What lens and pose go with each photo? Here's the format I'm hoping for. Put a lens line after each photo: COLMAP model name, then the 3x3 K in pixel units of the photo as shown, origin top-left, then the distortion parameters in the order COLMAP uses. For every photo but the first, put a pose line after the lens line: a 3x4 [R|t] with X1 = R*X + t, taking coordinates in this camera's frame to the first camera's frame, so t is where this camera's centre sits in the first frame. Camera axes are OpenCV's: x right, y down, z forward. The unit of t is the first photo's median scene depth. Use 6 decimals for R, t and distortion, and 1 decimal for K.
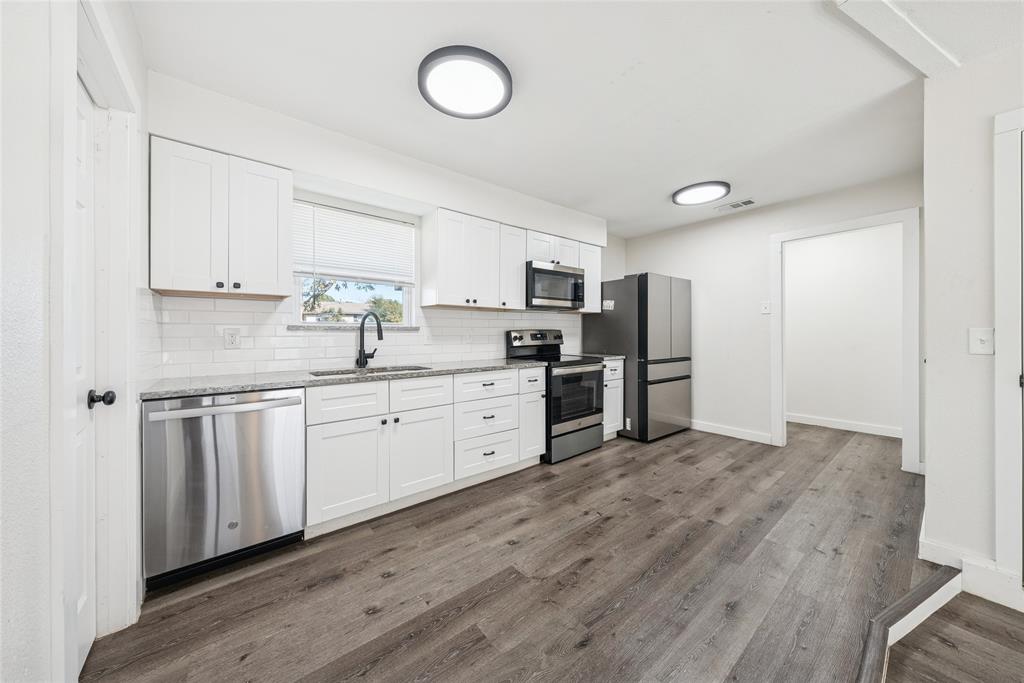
lens RADIAL K [[353.2, 0, 514.0], [0, 353.2, 333.6], [0, 0, 1]] dist [-0.000539, -0.000131]
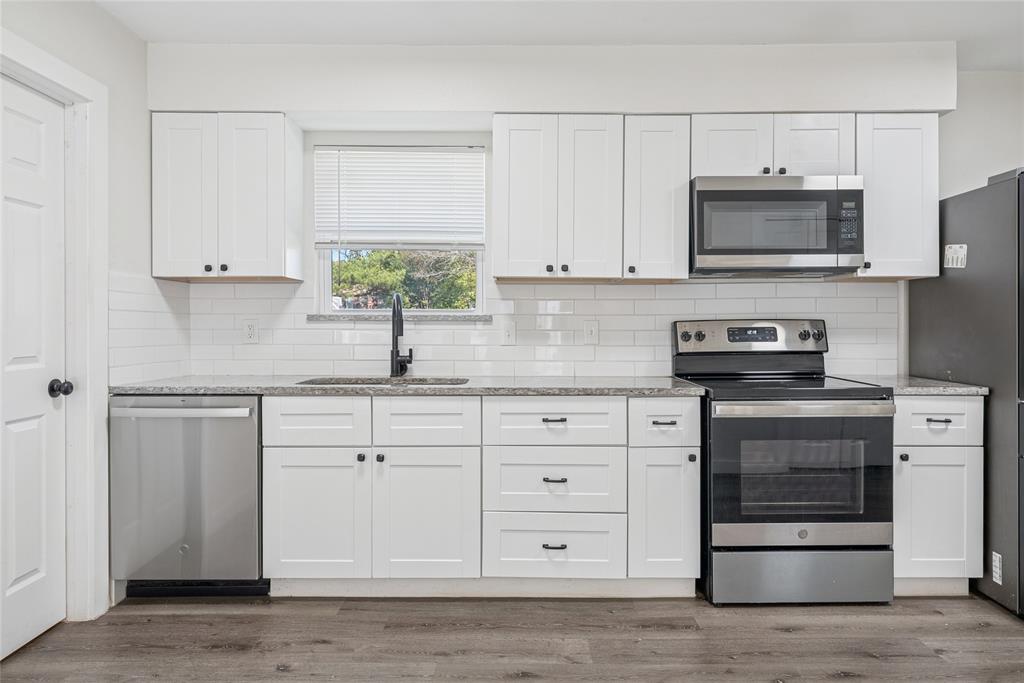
lens RADIAL K [[656.6, 0, 512.1], [0, 656.6, 325.1], [0, 0, 1]] dist [0.001460, 0.001179]
pose [[0.769795, 0.005314, -0.638269, 0.516277], [-0.004190, 0.999986, 0.003271, -0.006341], [0.638278, 0.000156, 0.769806, 0.173455]]
